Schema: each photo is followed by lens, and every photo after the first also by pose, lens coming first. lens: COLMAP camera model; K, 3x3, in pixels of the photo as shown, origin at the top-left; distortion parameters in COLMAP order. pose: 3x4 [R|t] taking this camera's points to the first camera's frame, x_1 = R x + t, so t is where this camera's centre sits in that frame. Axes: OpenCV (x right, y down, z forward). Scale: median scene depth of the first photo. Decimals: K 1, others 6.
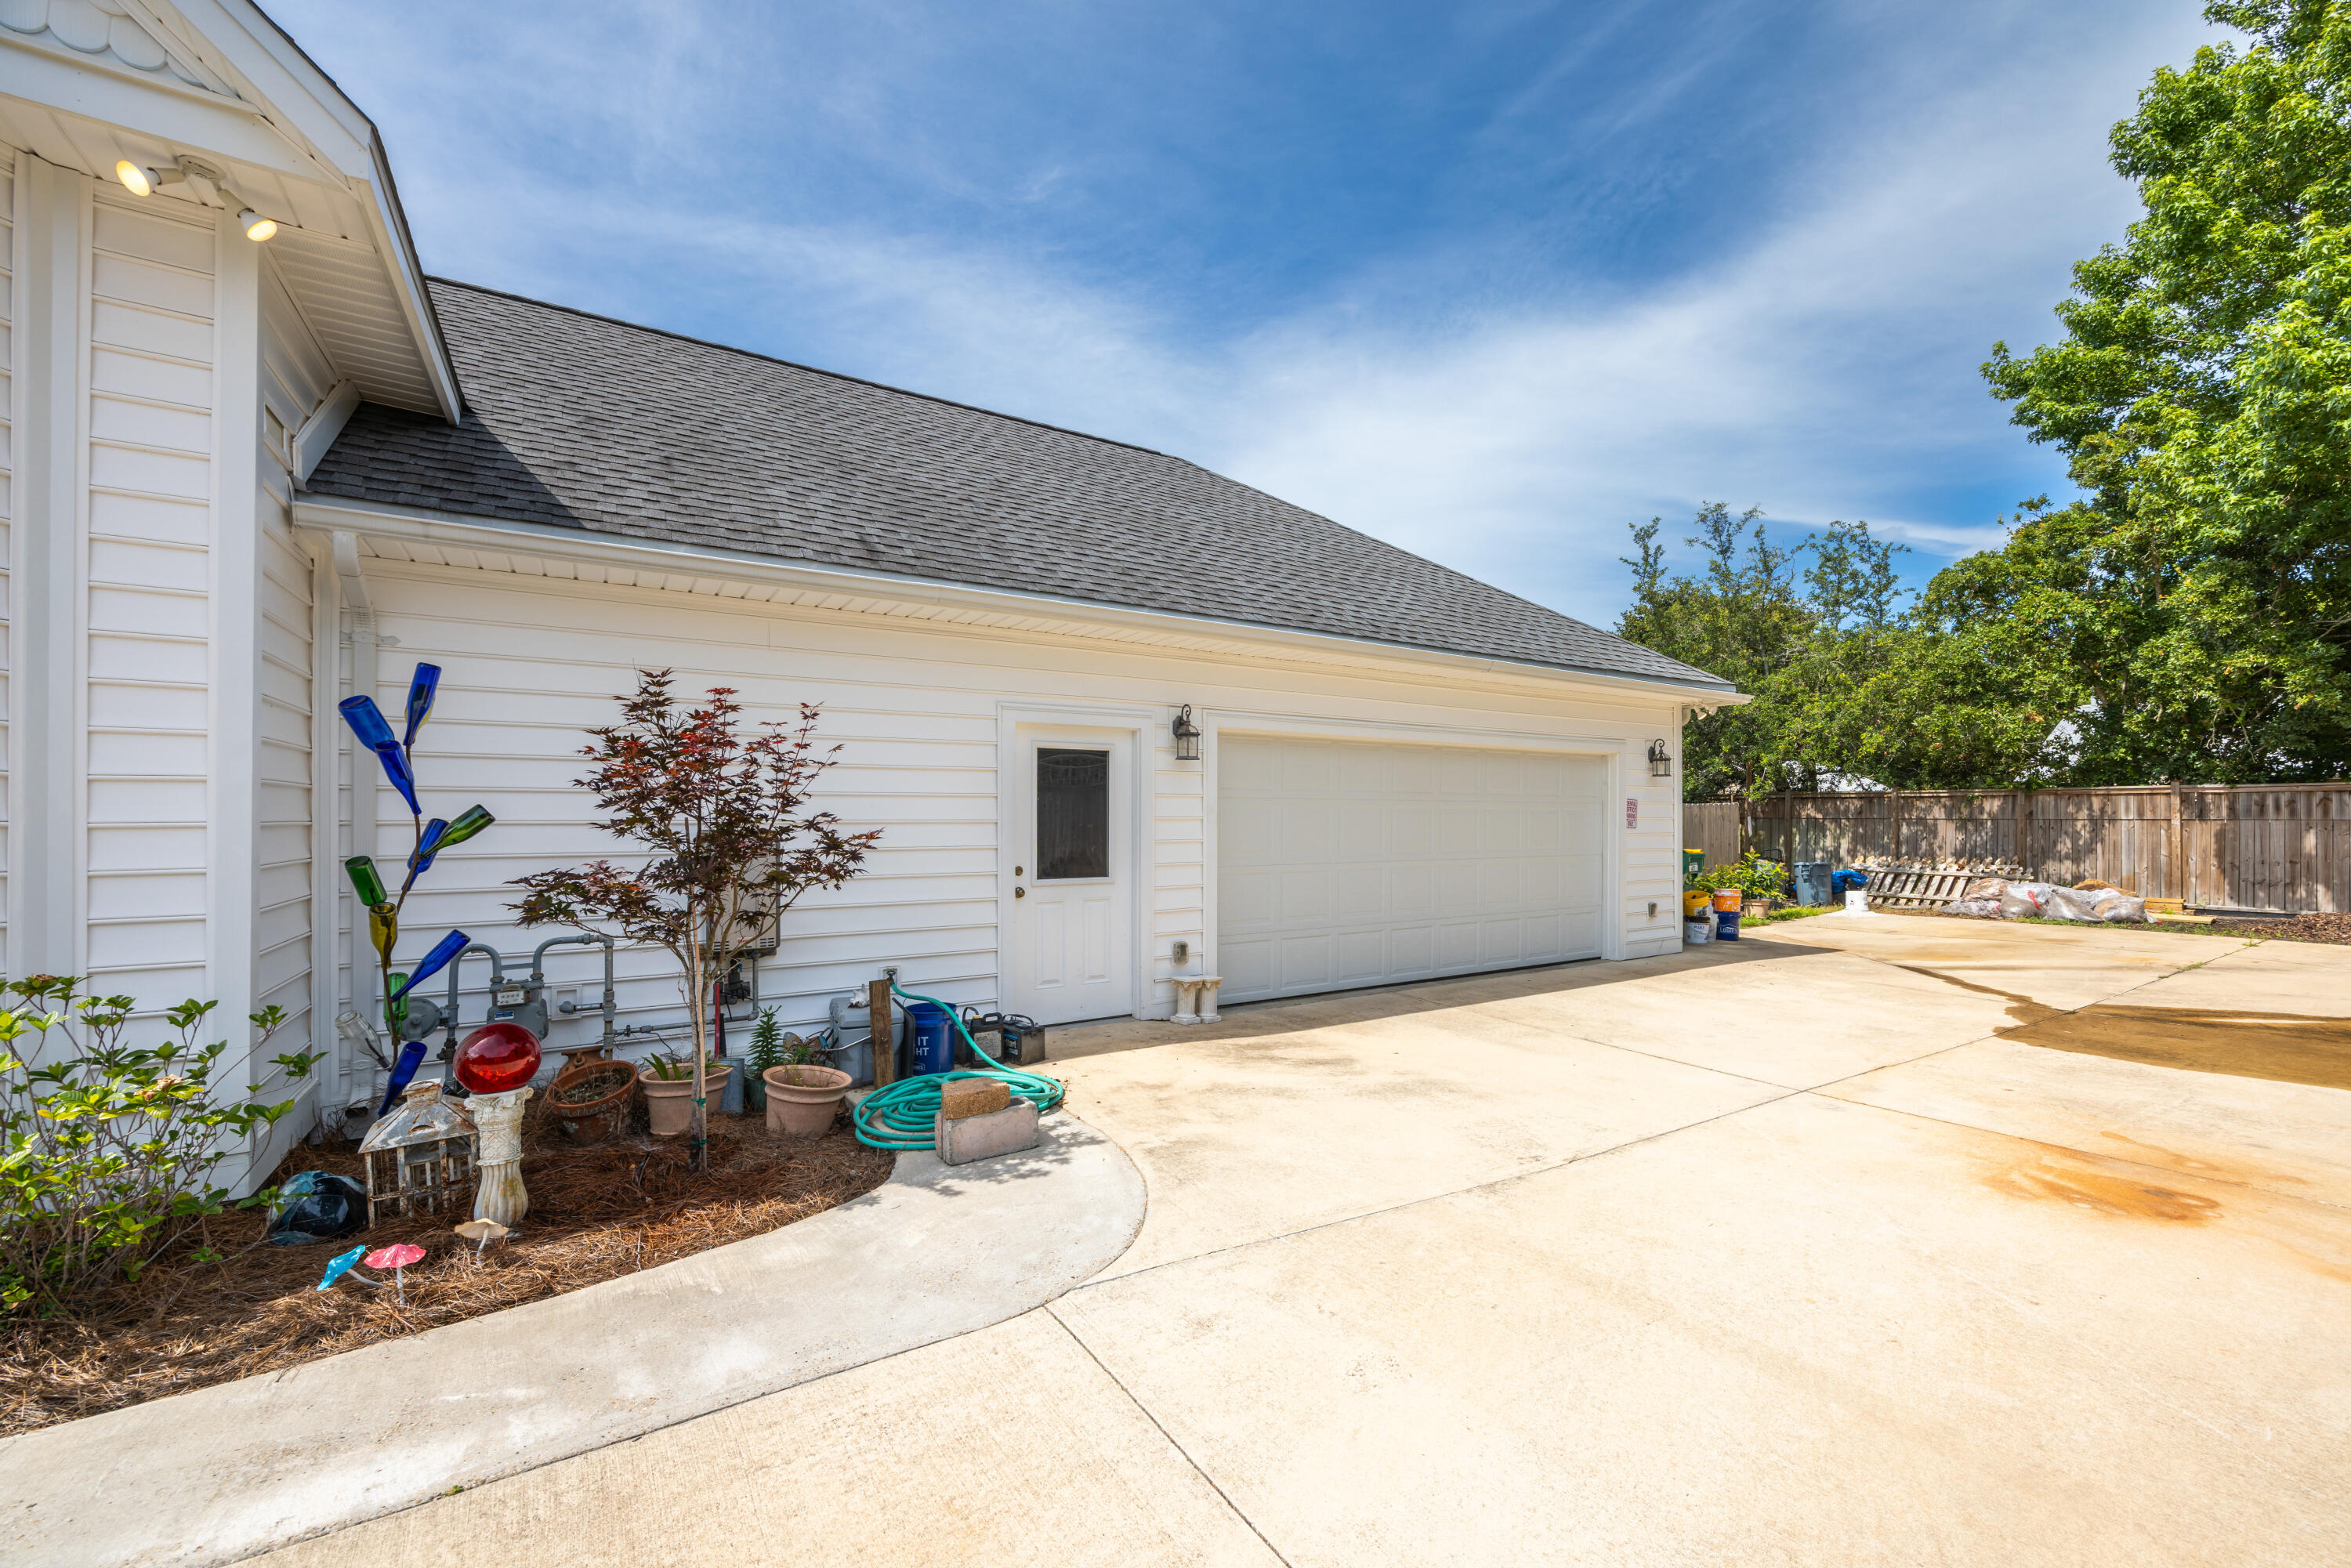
lens RADIAL K [[952.8, 0, 1191.5], [0, 952.8, 807.0], [0, 0, 1]] dist [0.001970, -0.002255]
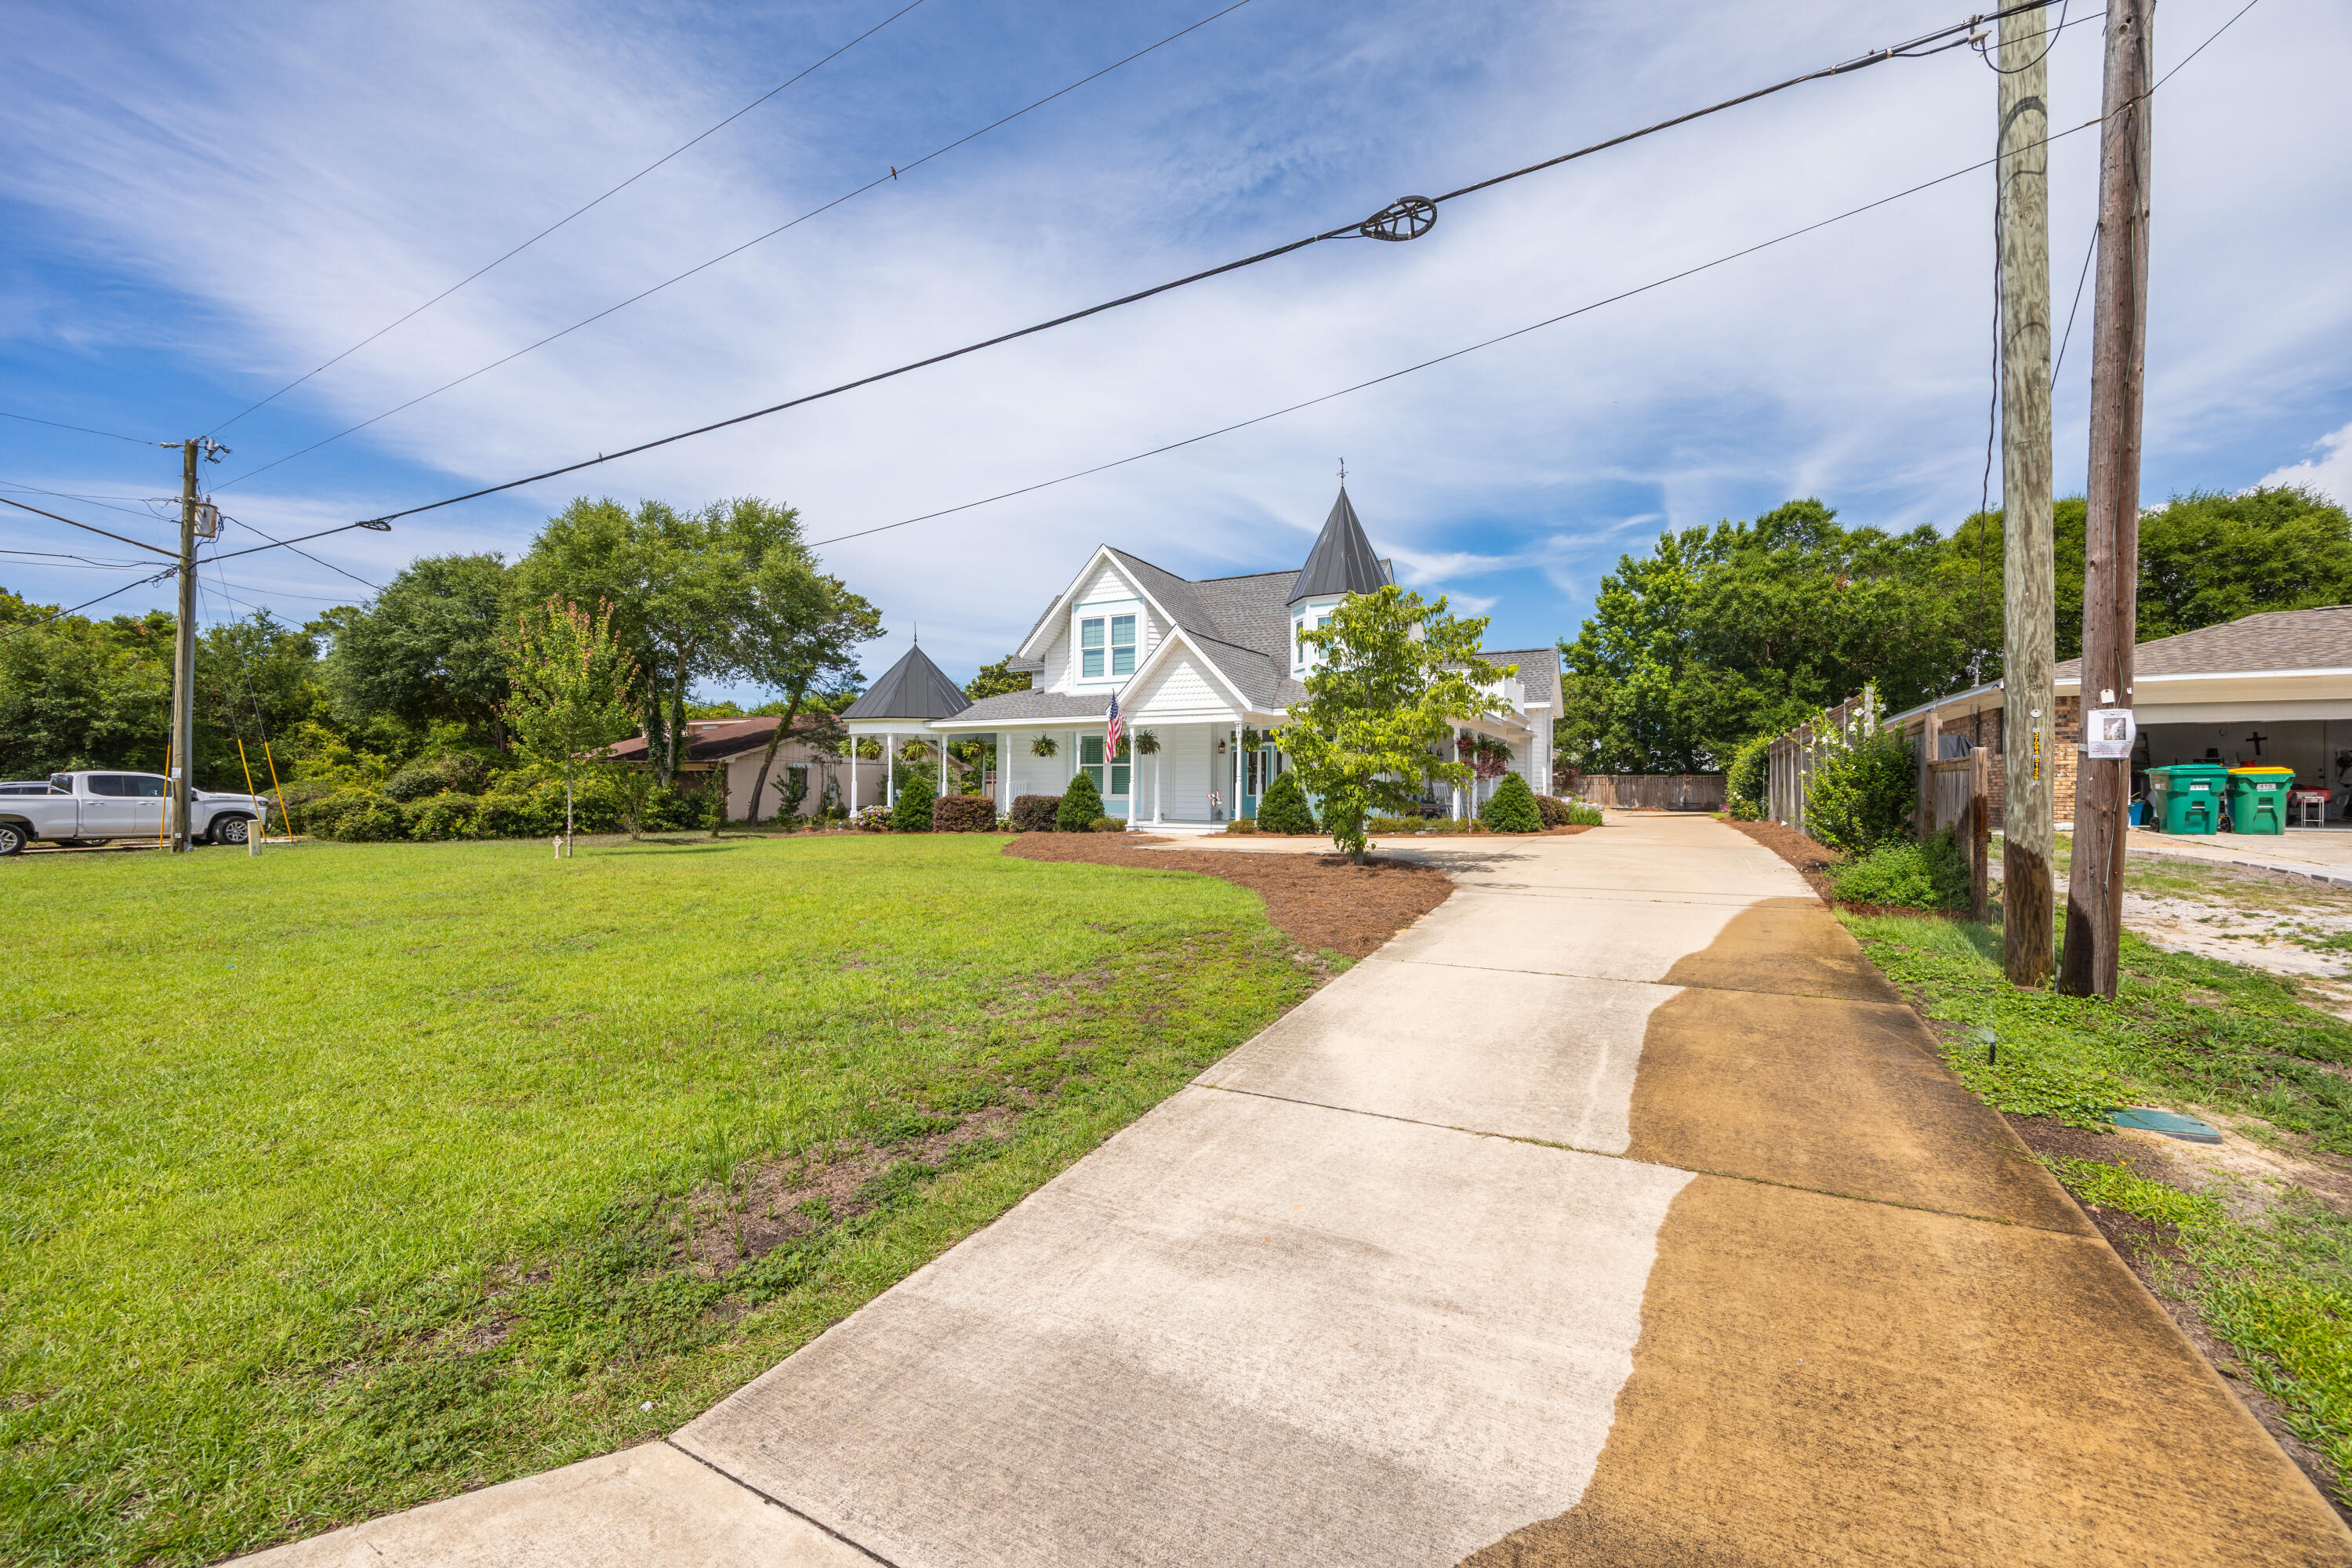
lens RADIAL K [[893.0, 0, 1174.6], [0, 893.0, 776.7], [0, 0, 1]] dist [-0.001759, 0.000207]
pose [[0.876364, 0.011477, 0.481513, -2.186040], [-0.014271, 0.999896, 0.002141, 0.001806], [-0.481438, -0.008748, 0.876436, -1.281266]]
